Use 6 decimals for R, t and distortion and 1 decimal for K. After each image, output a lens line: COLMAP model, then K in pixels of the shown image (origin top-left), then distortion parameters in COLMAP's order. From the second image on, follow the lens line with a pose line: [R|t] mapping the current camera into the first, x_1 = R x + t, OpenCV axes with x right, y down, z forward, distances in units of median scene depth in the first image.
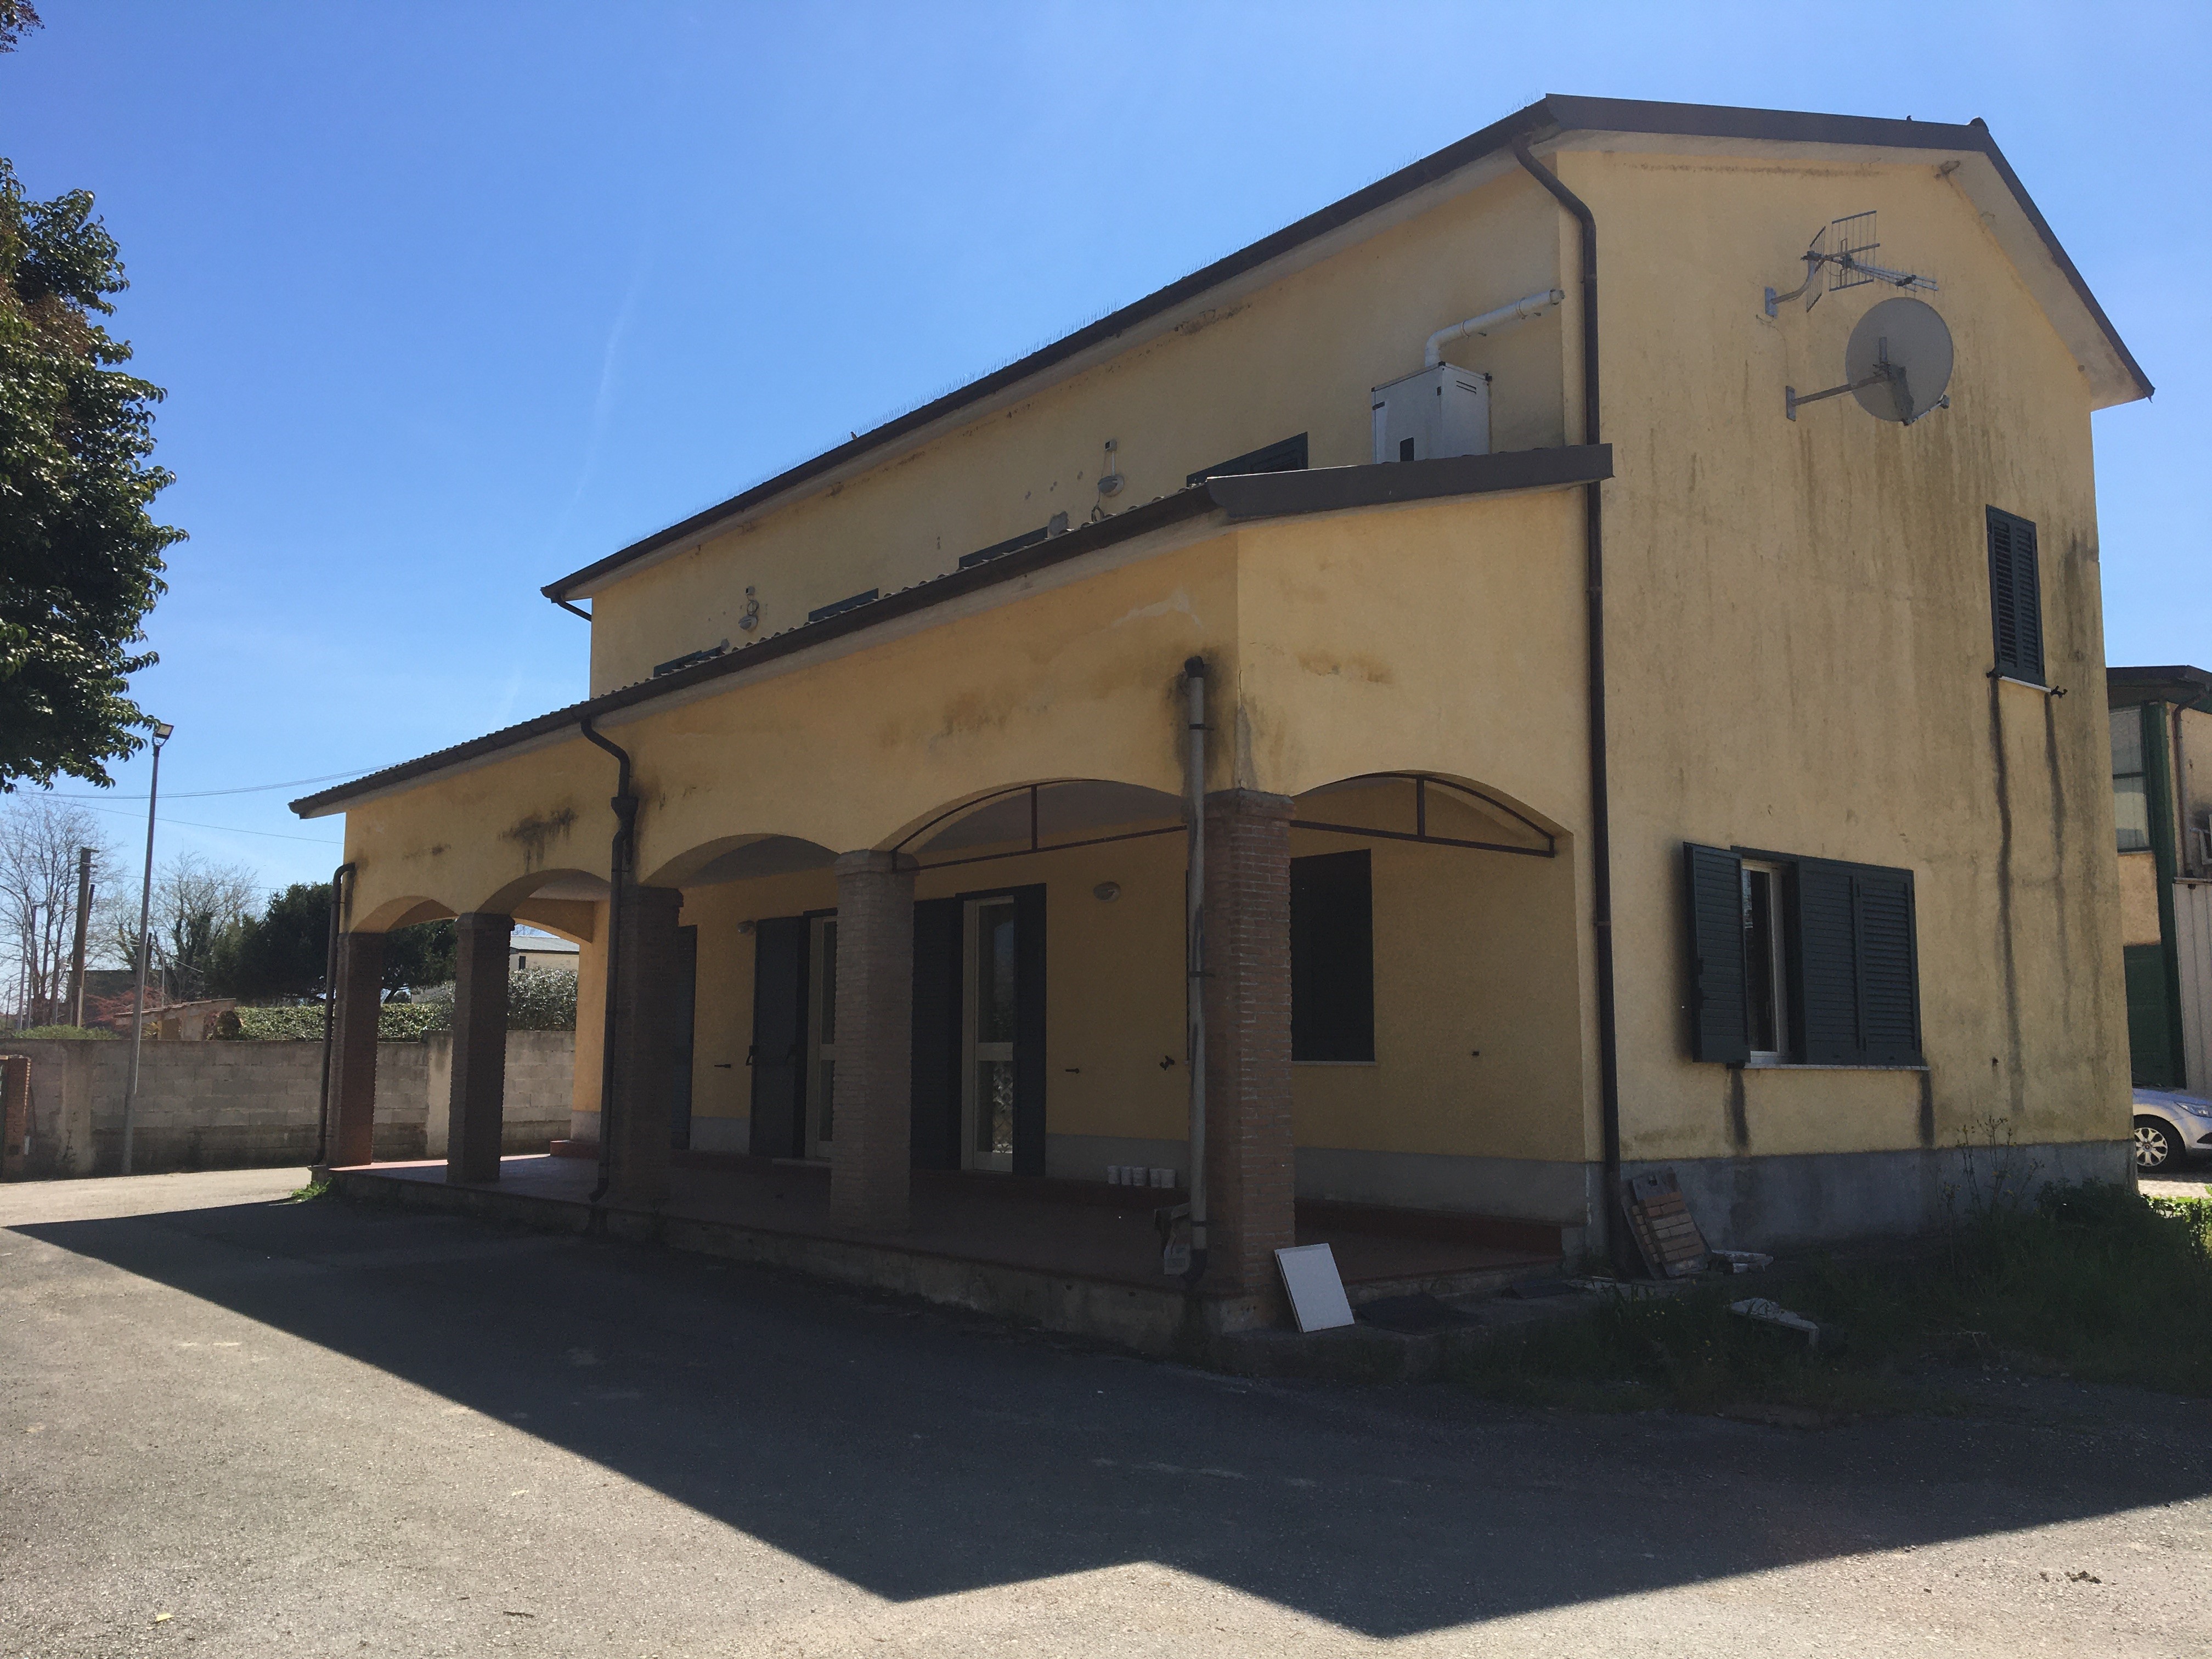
lens RADIAL K [[1865.1, 0, 1106.7], [0, 1865.1, 829.2], [0, 0, 1]] dist [0.001809, 0.001035]
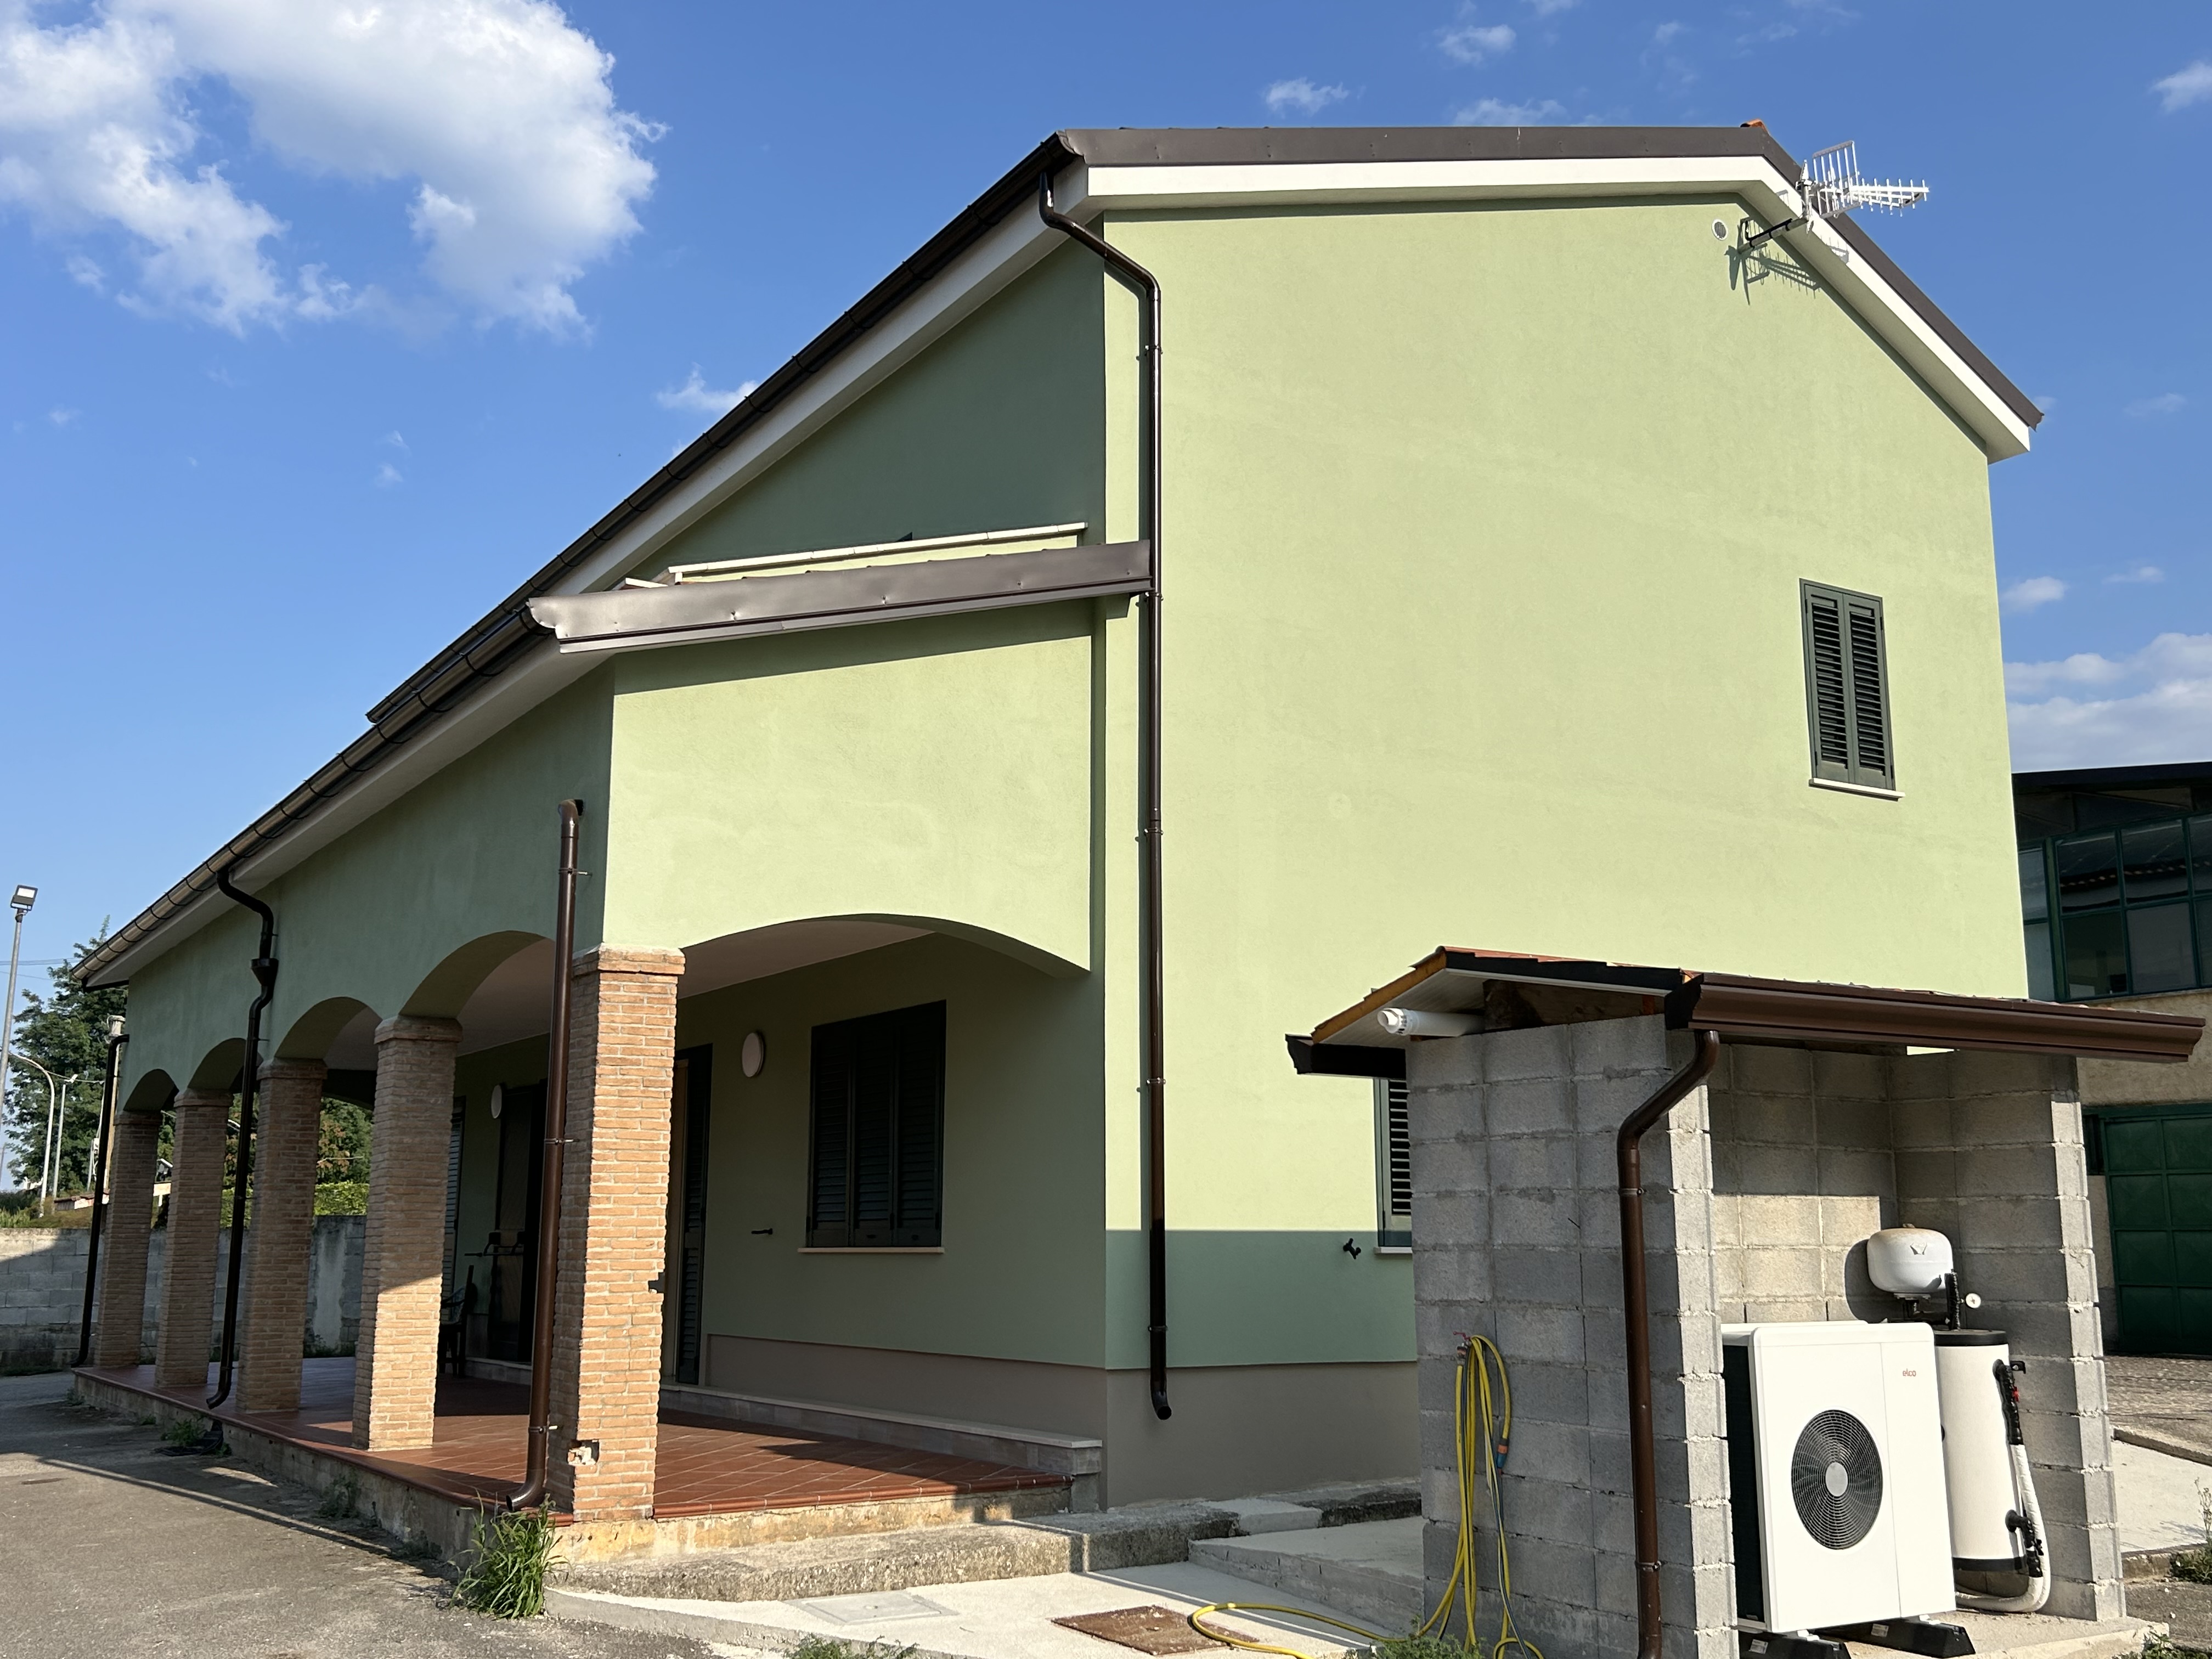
lens RADIAL K [[2131.1, 0, 1105.0], [0, 2131.1, 826.8], [0, 0, 1]] dist [-0.005923, 0.000000]
pose [[0.992995, -0.028293, -0.114723, 0.154097], [0.020250, 0.997294, -0.070672, 0.000182], [0.116412, 0.067854, 0.990880, 0.007347]]
